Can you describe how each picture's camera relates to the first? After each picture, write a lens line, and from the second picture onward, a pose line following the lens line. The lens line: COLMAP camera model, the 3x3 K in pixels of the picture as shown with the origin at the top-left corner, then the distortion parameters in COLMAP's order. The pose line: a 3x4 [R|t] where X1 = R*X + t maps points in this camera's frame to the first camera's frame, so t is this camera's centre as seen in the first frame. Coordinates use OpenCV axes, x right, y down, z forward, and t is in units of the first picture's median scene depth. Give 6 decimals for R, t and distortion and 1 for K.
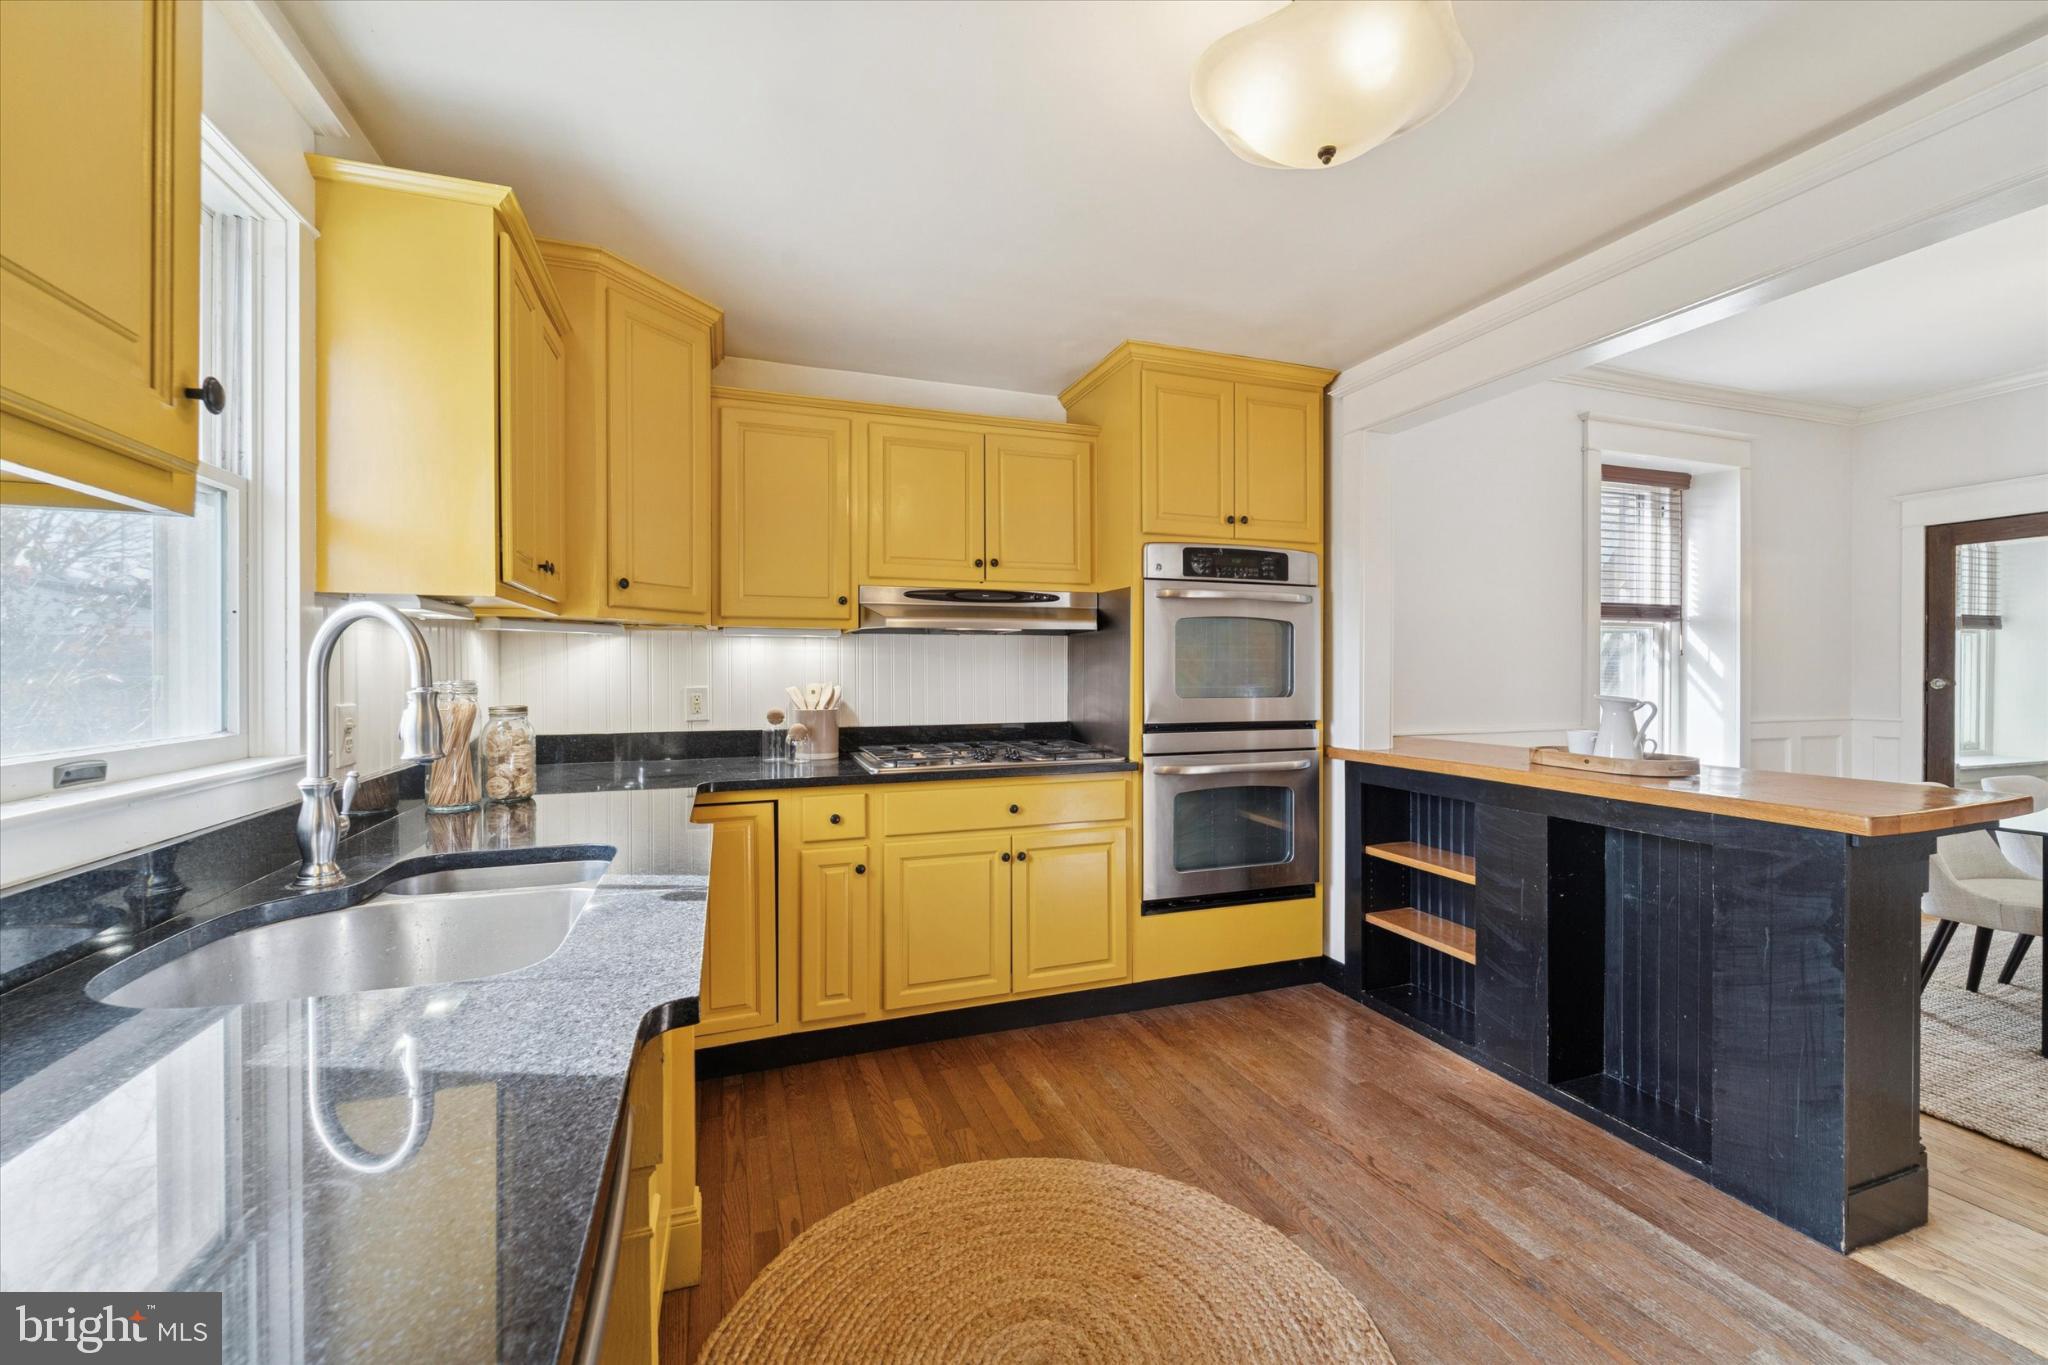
lens RADIAL K [[826.1, 0, 1024.2], [0, 826.1, 676.7], [0, 0, 1]] dist [-0.001030, -0.000688]
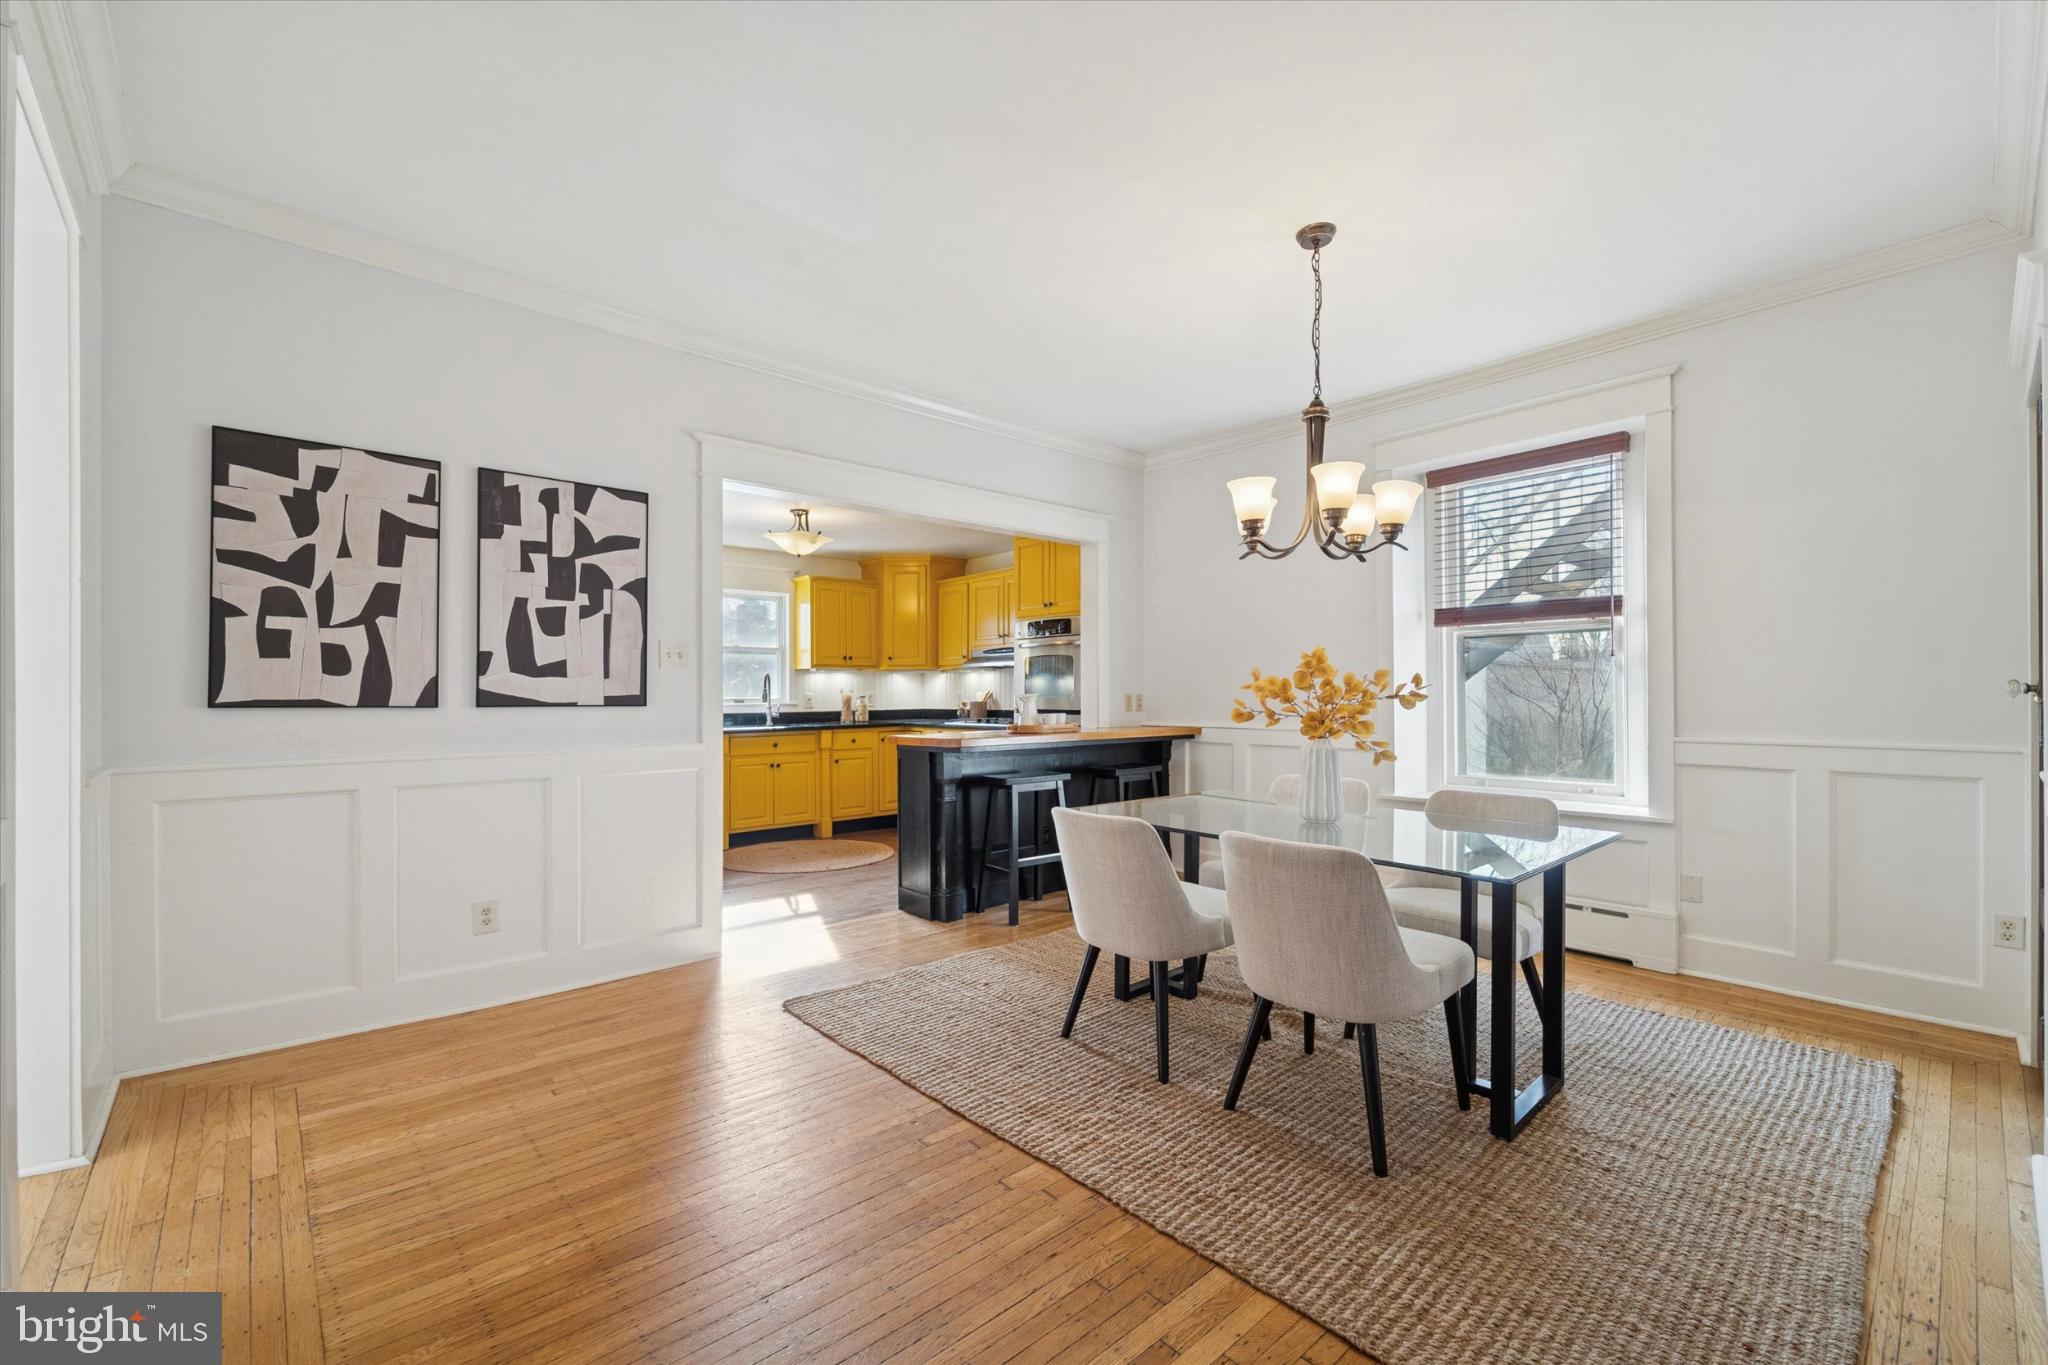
lens RADIAL K [[826.1, 0, 1024.2], [0, 826.1, 676.7], [0, 0, 1]] dist [-0.001030, -0.000688]
pose [[0.367084, -0.020473, -0.929962, 2.099129], [-0.001746, 0.999741, -0.022698, 0.023129], [0.930186, 0.009956, 0.366954, 0.247321]]
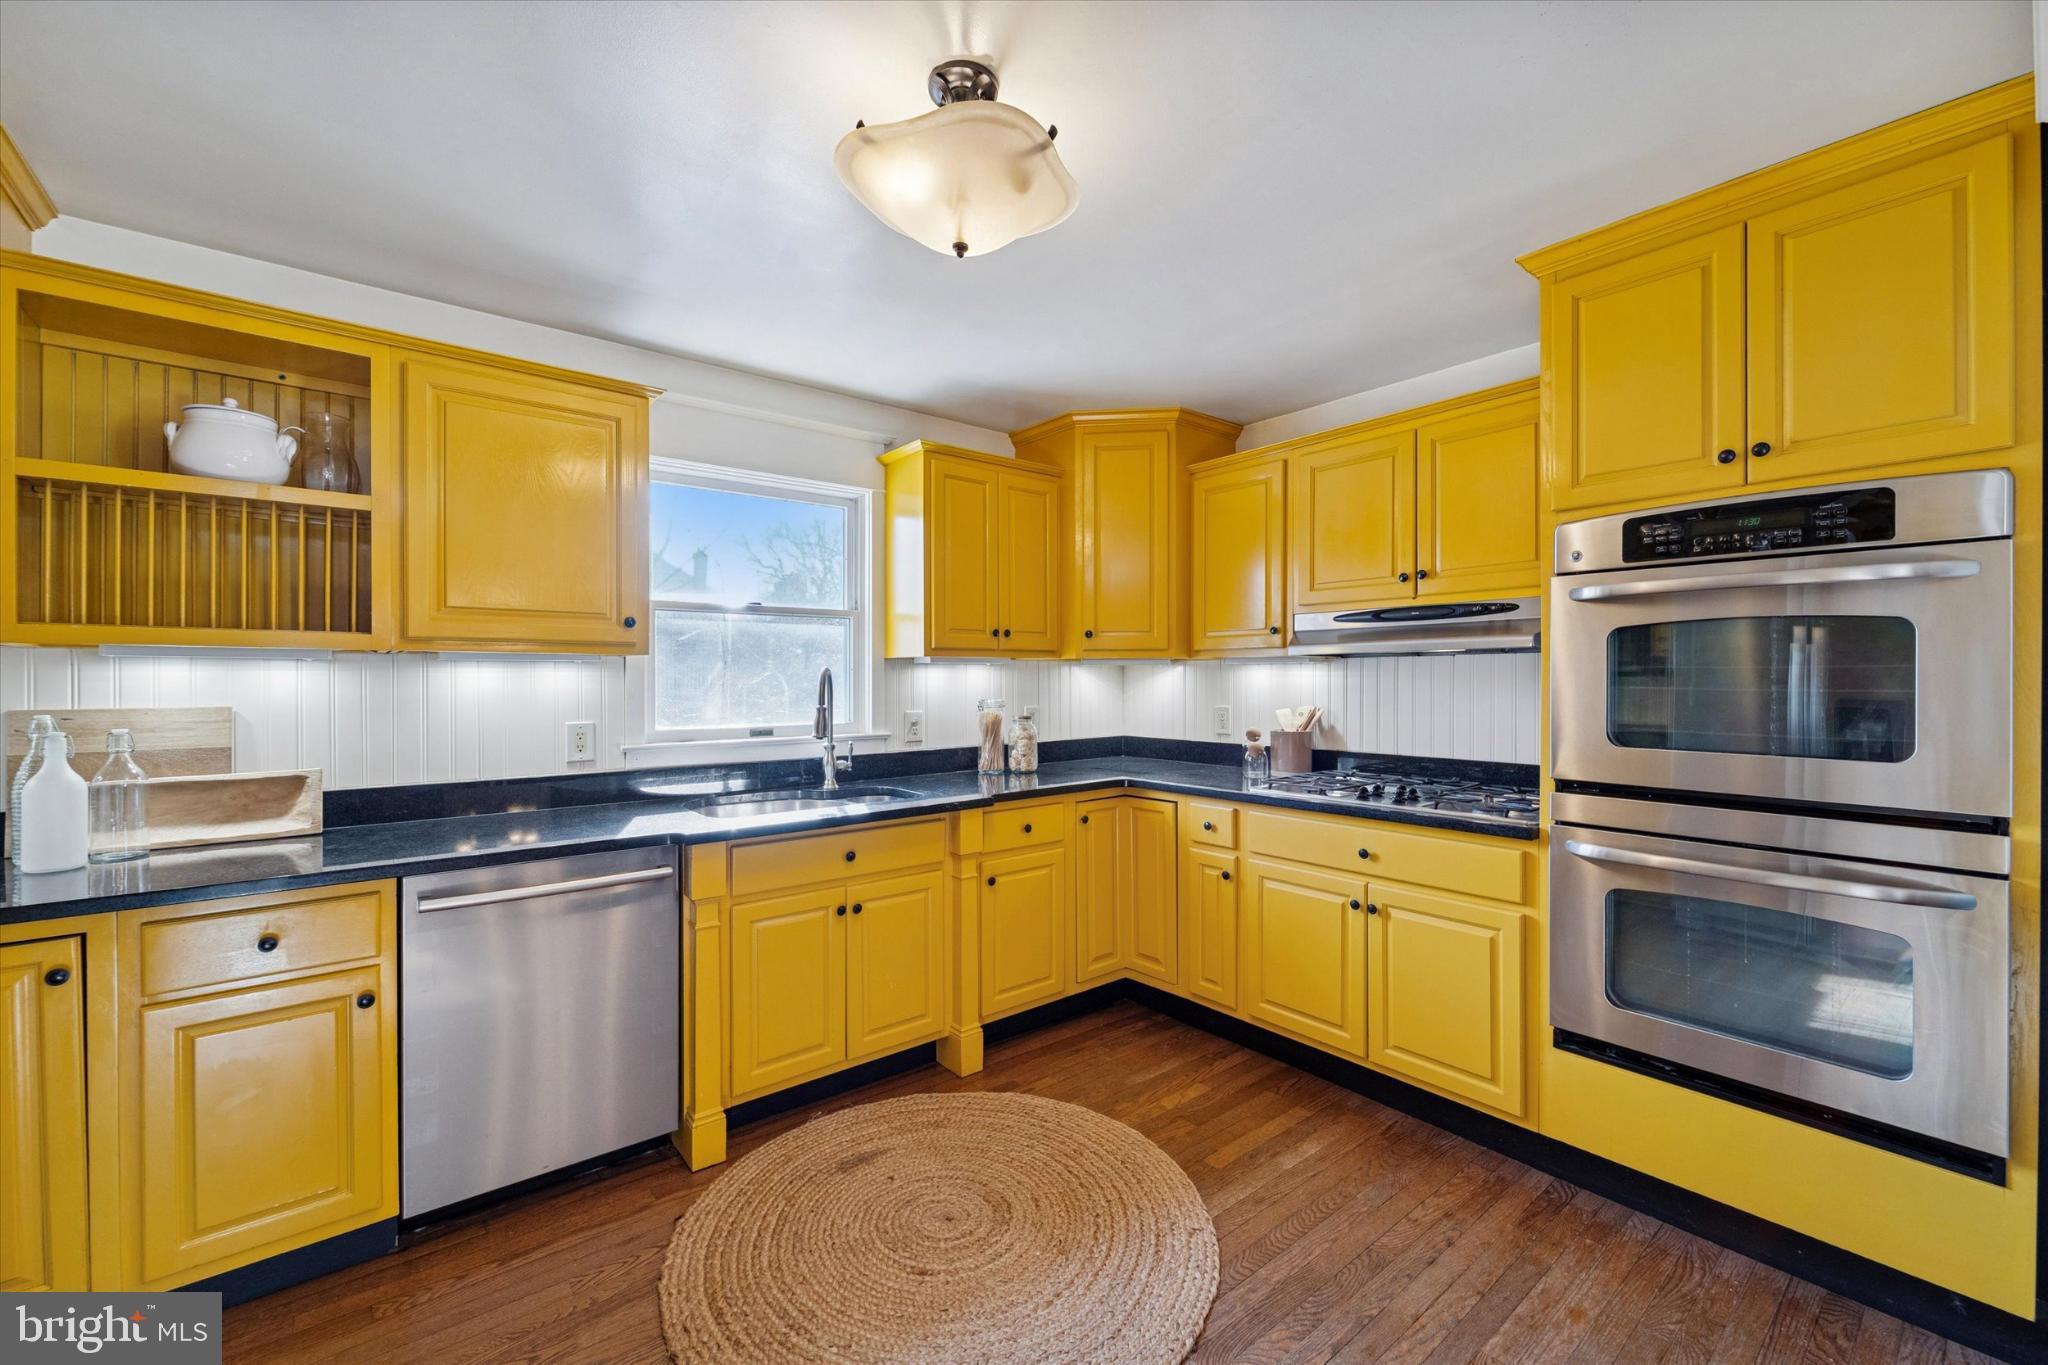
lens RADIAL K [[826.1, 0, 1024.2], [0, 826.1, 676.7], [0, 0, 1]] dist [-0.001030, -0.000688]
pose [[0.325862, -0.000649, -0.945417, 0.669016], [-0.005366, 0.999982, -0.002536, -0.026552], [0.945402, 0.005900, 0.325853, 0.331592]]
